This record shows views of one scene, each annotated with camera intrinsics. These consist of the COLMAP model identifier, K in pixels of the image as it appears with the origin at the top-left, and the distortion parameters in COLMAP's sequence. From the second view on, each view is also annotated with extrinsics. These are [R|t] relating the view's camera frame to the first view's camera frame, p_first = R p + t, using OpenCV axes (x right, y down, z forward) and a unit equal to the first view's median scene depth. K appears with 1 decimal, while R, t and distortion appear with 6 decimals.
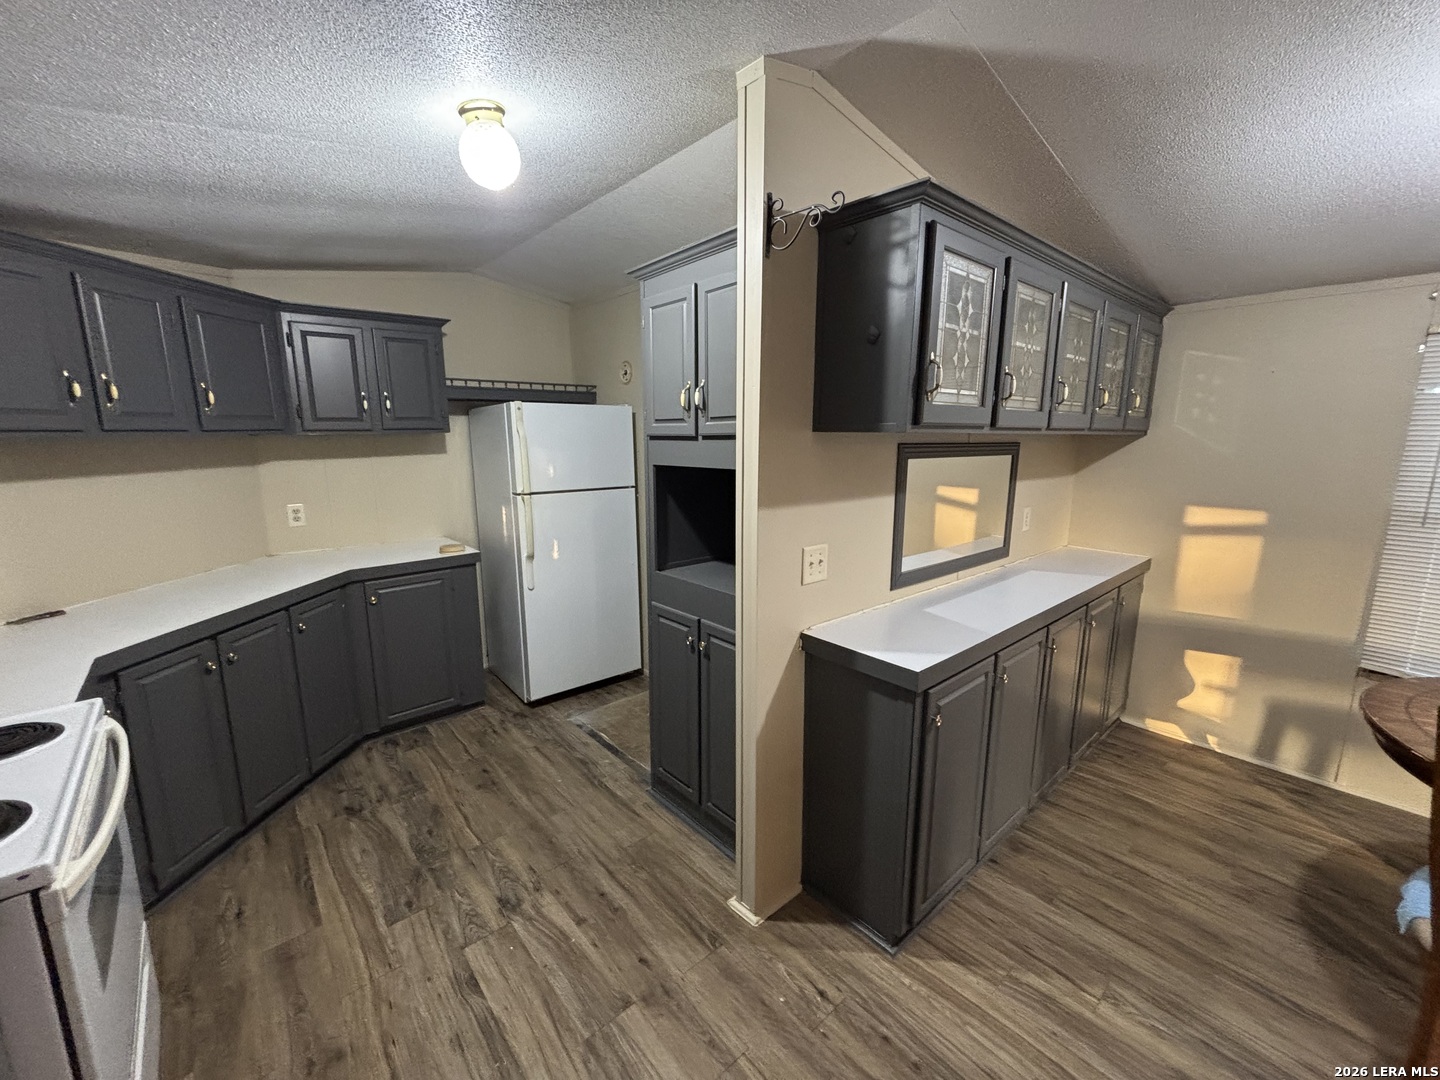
lens RADIAL K [[578.3, 0, 717.7], [0, 578.3, 533.7], [0, 0, 1]] dist [-0.001569, 0.000092]
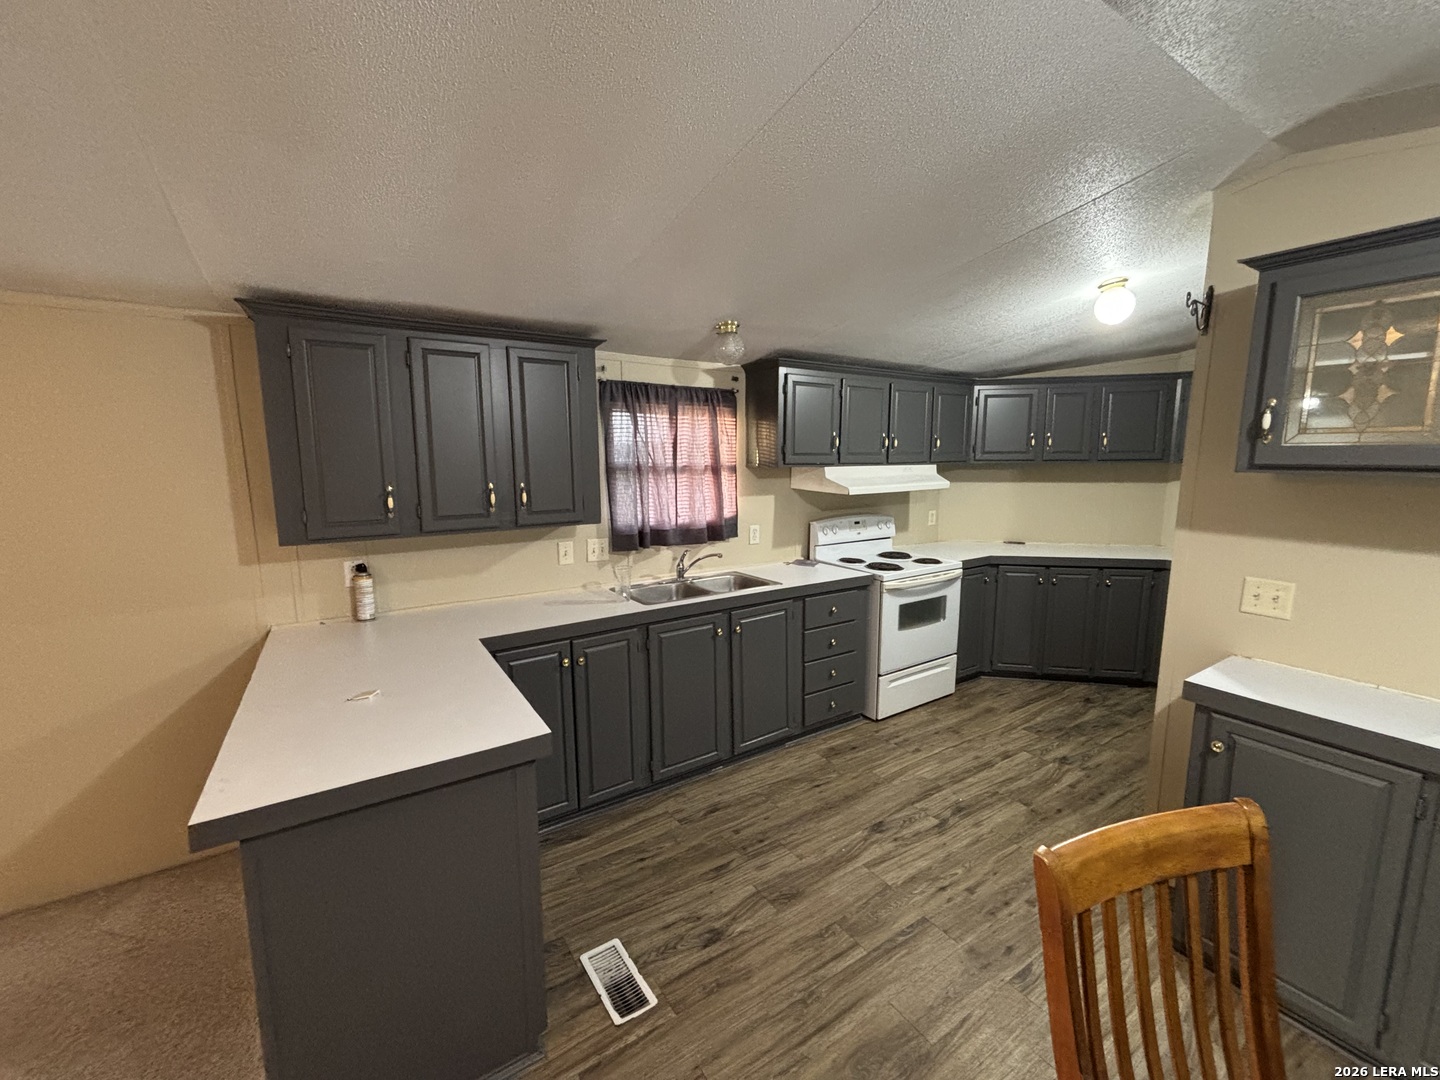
lens RADIAL K [[593.9, 0, 715.0], [0, 593.9, 532.4], [0, 0, 1]] dist [-0.000866, 0.000038]
pose [[-0.139350, 0.134861, -0.981017, 1.351440], [-0.165357, 0.973604, 0.157330, -0.066573], [0.976339, 0.184142, -0.113371, 0.146674]]
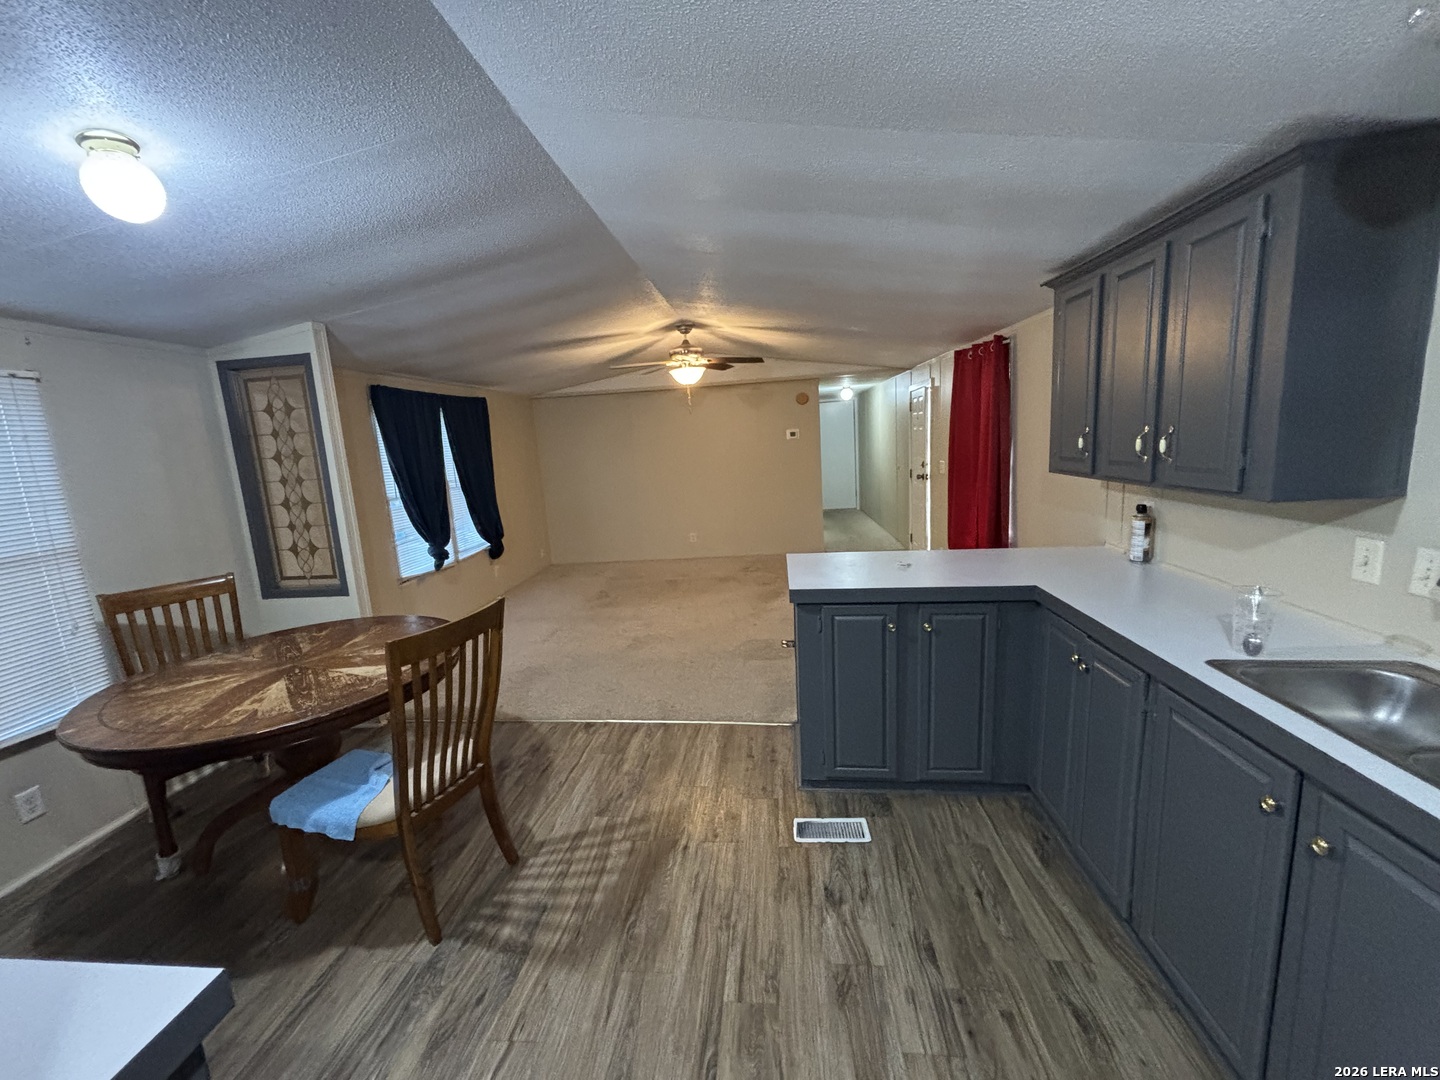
lens RADIAL K [[587.9, 0, 715.8], [0, 587.9, 538.9], [0, 0, 1]] dist [-0.009441, 0.008586]
pose [[-0.683694, -0.084049, 0.724913, -0.201224], [0.181760, 0.942430, 0.280694, -0.124391], [-0.706771, 0.323669, -0.629057, 0.770855]]
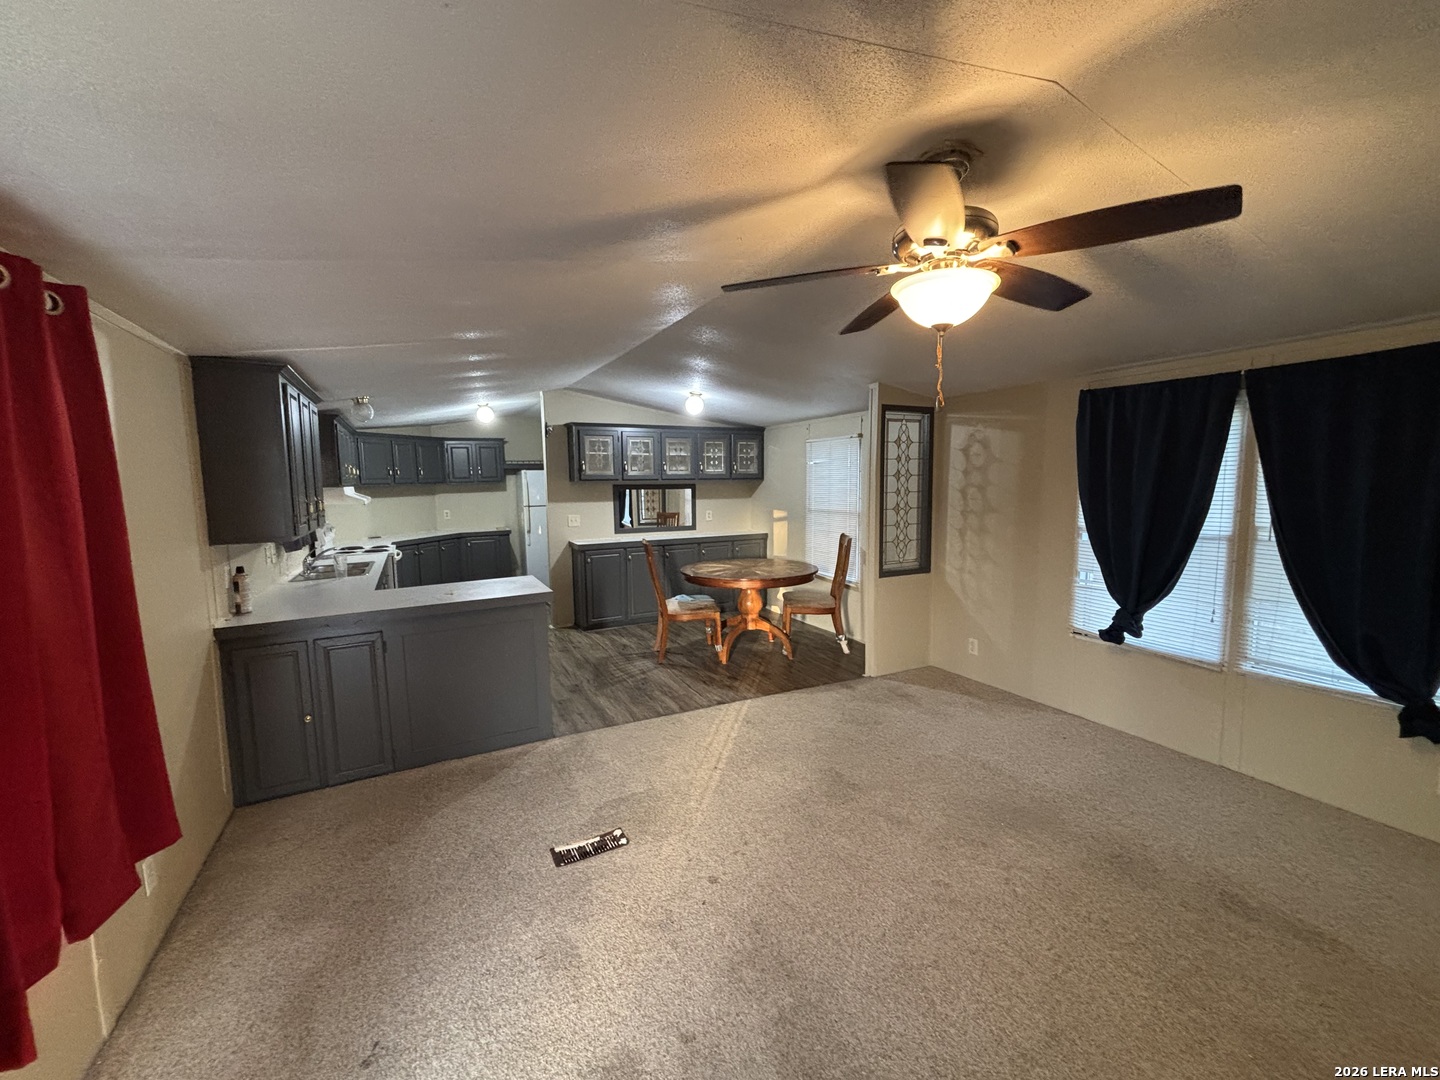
lens RADIAL K [[575.2, 0, 719.8], [0, 575.2, 533.7], [0, 0, 1]] dist [0.033227, 0.000032]
pose [[0.972172, 0.008988, -0.234094, 1.804873], [-0.026576, 0.997044, -0.072086, 0.352343], [0.232754, 0.076301, 0.969538, -2.075585]]
